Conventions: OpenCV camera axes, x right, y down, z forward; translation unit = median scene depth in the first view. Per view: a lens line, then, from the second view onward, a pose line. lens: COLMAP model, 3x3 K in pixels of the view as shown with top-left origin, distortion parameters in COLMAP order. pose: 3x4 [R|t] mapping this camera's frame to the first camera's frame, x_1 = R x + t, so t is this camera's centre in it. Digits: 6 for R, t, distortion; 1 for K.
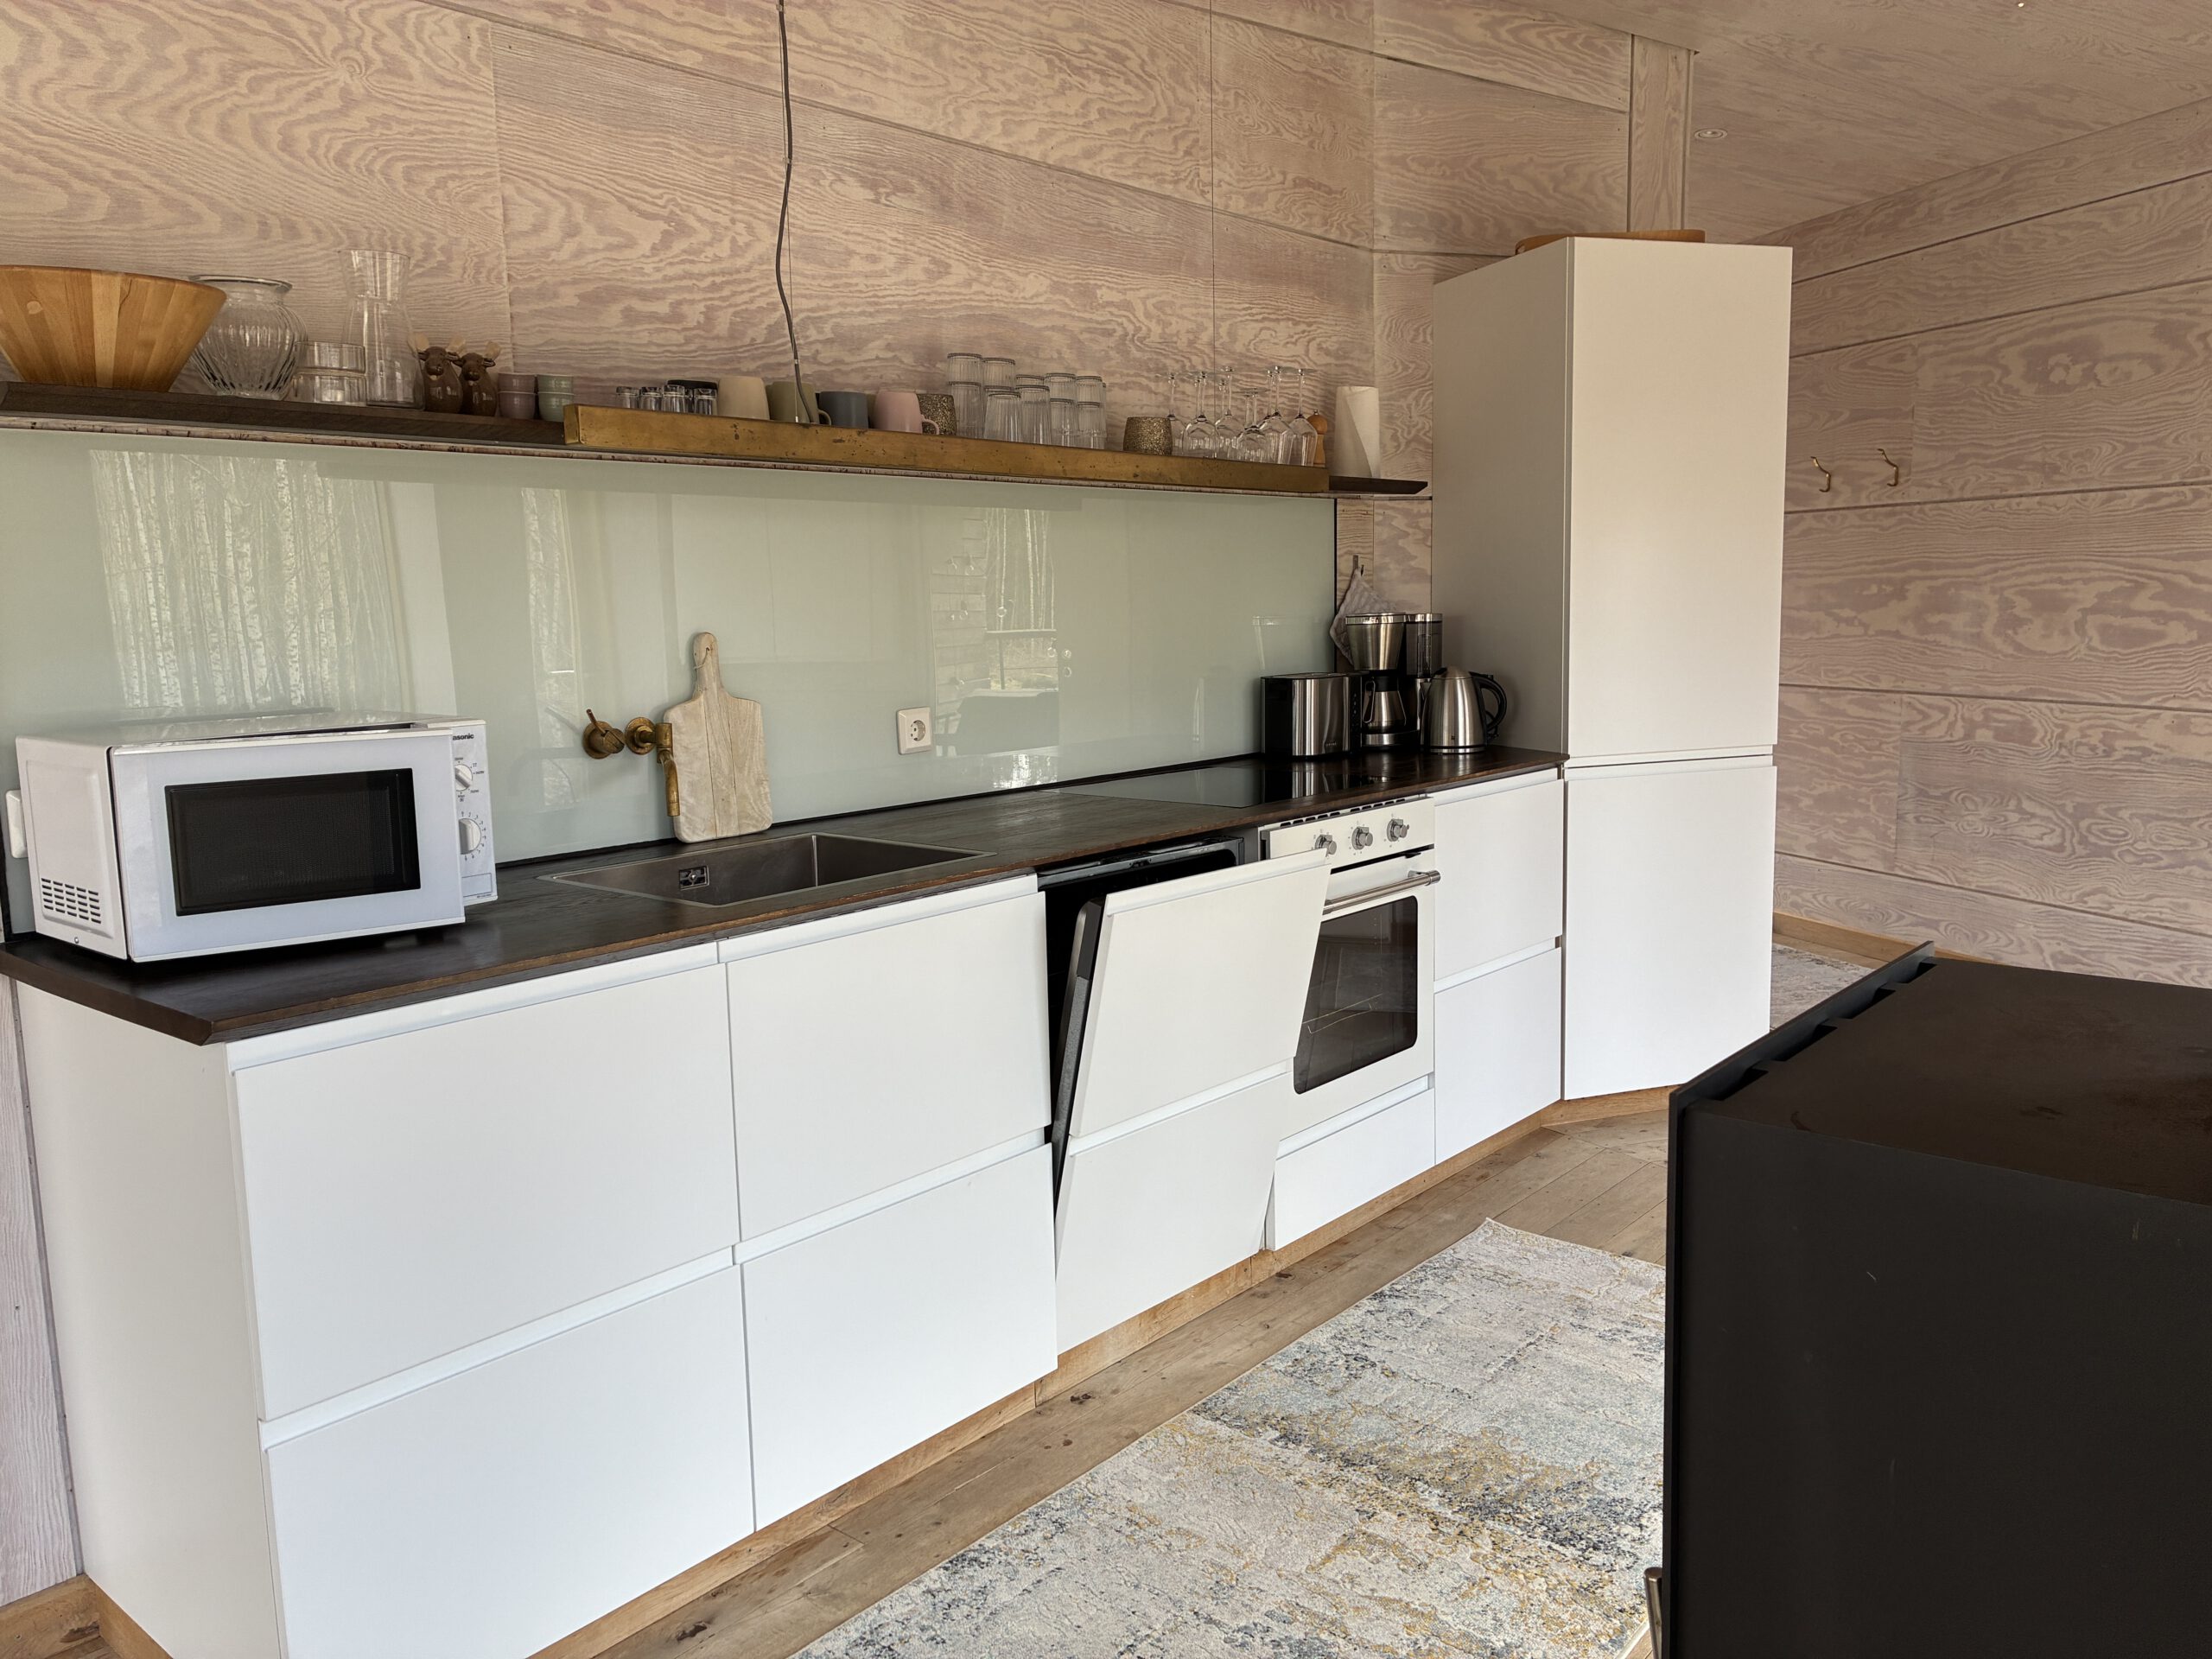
lens RADIAL K [[1683.2, 0, 1102.0], [0, 1683.2, 825.1], [0, 0, 1]] dist [0.027197, -0.045299]
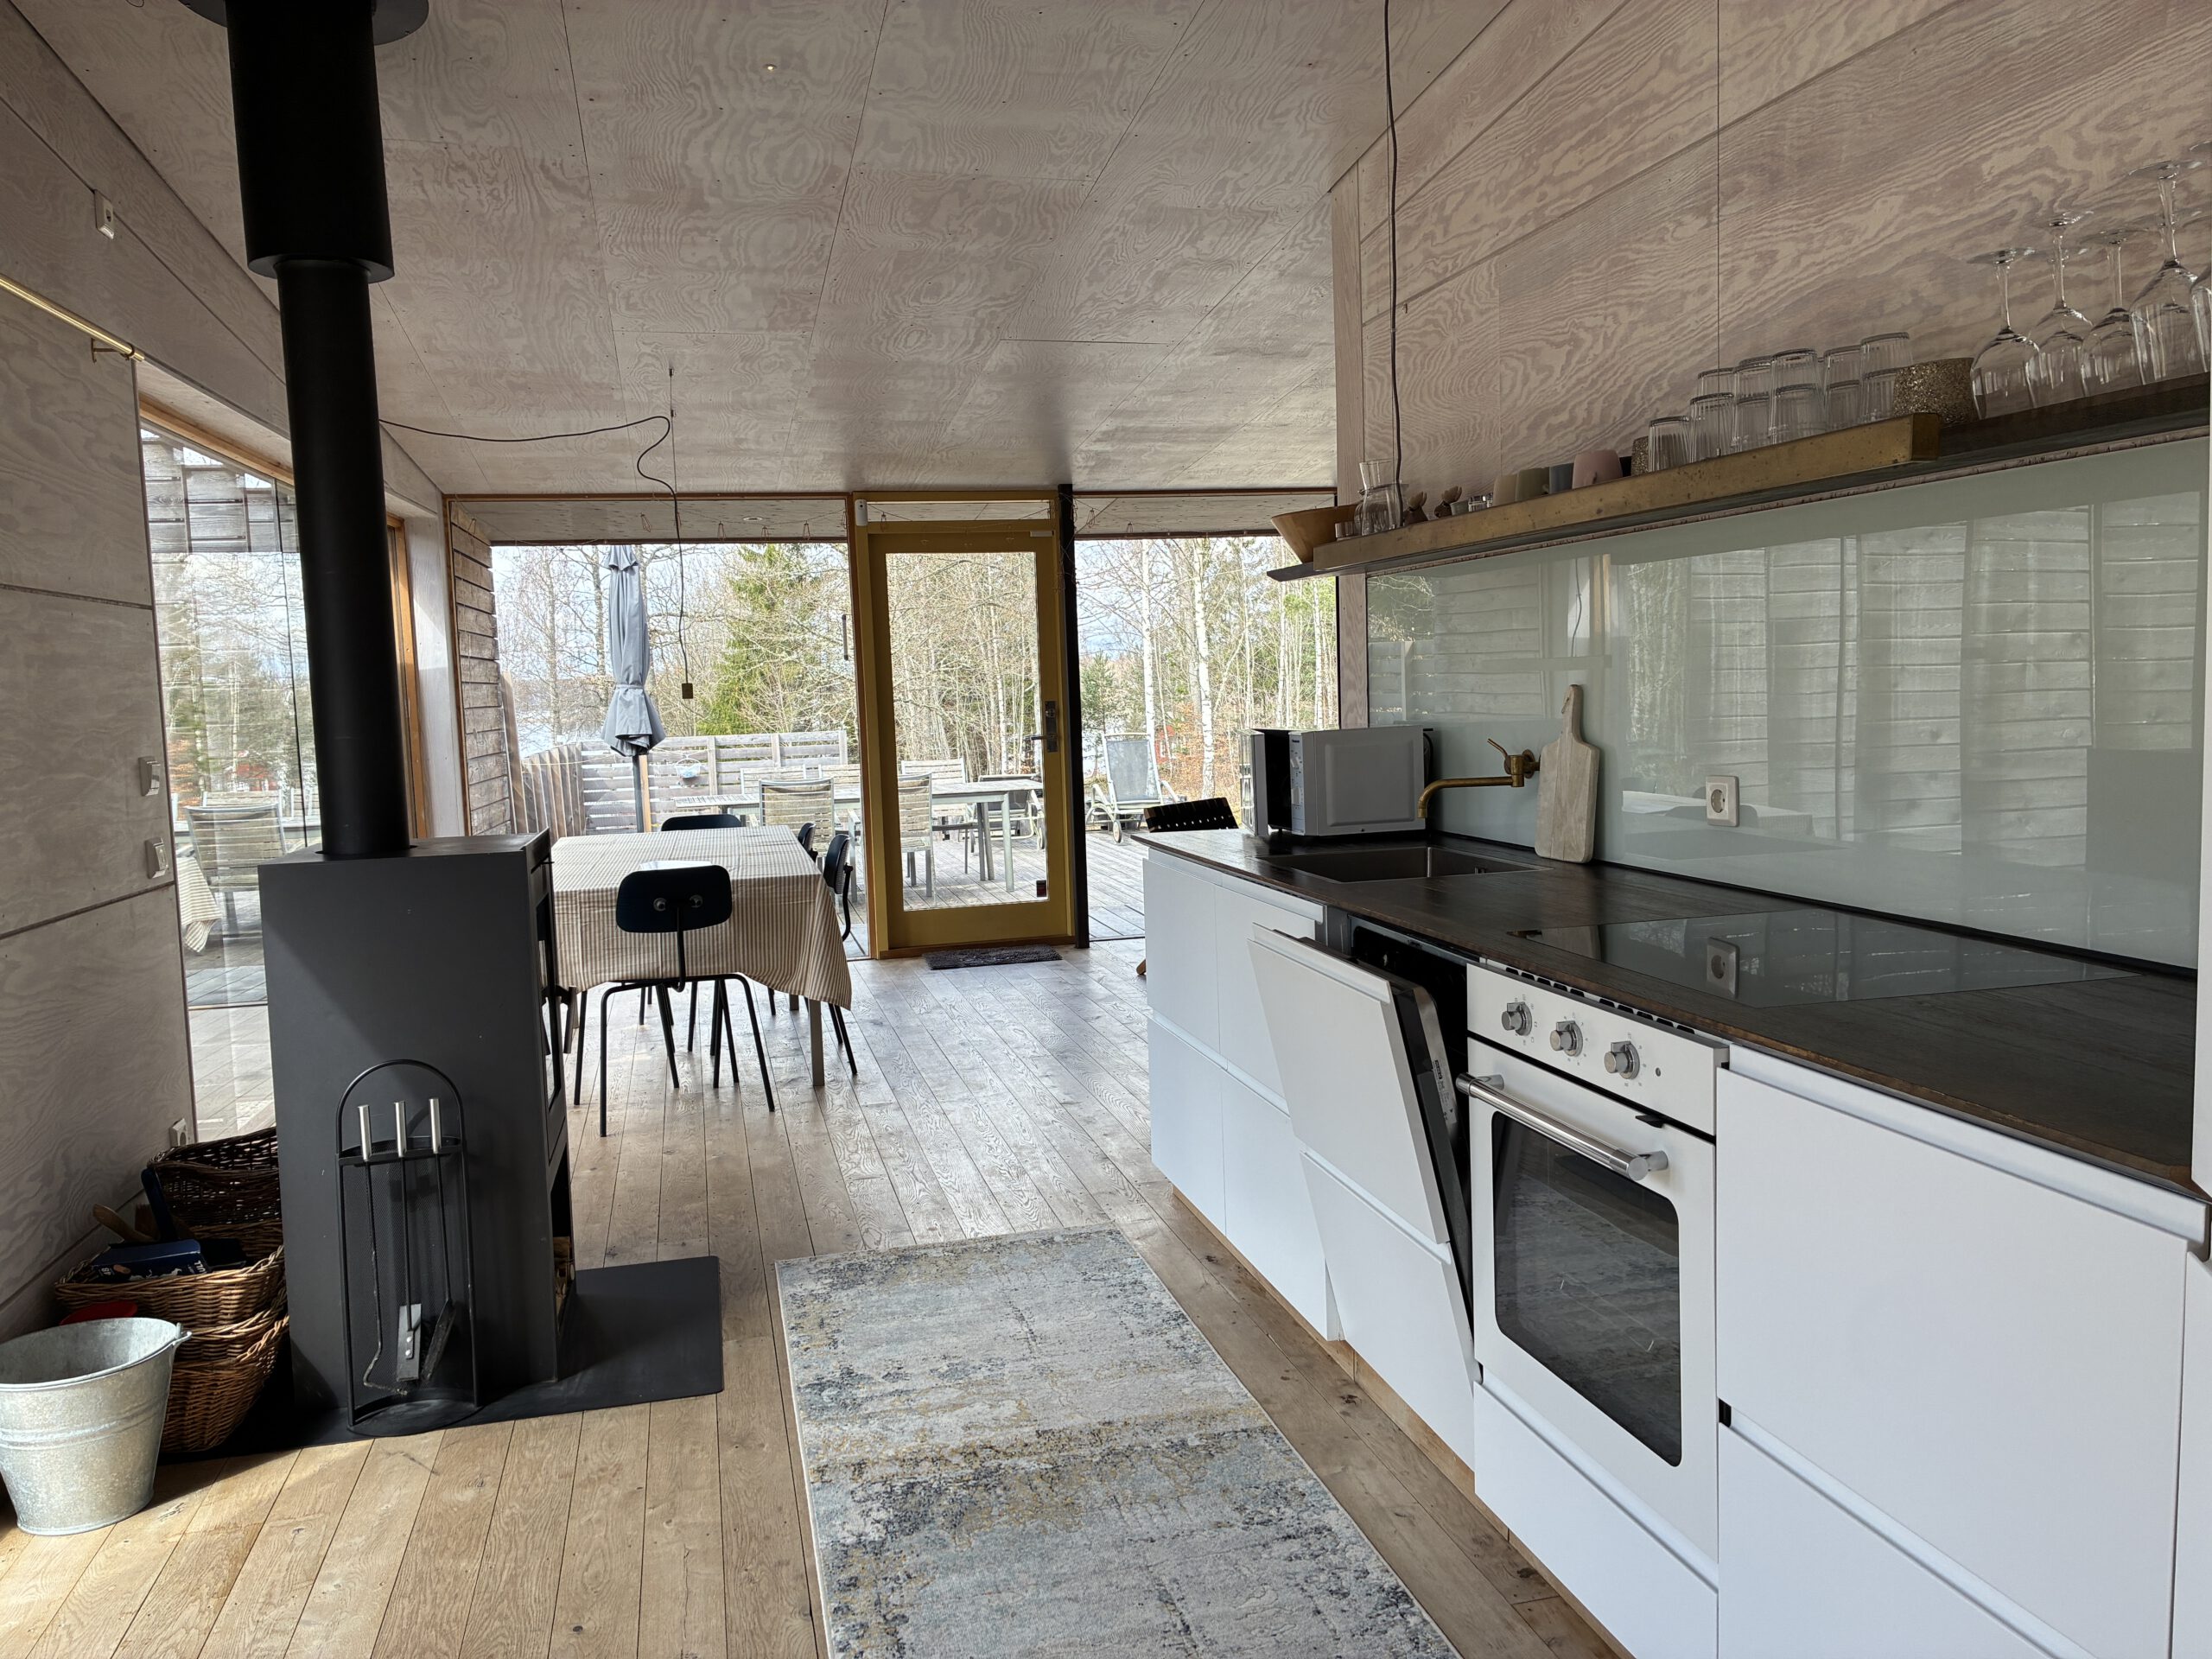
lens RADIAL K [[1683.2, 0, 1102.0], [0, 1683.2, 825.1], [0, 0, 1]] dist [0.027197, -0.045299]
pose [[-0.584824, 0.112866, -0.803269, 0.837838], [-0.062844, 0.980992, 0.183591, -0.196484], [0.808722, 0.157849, -0.566615, 1.306155]]
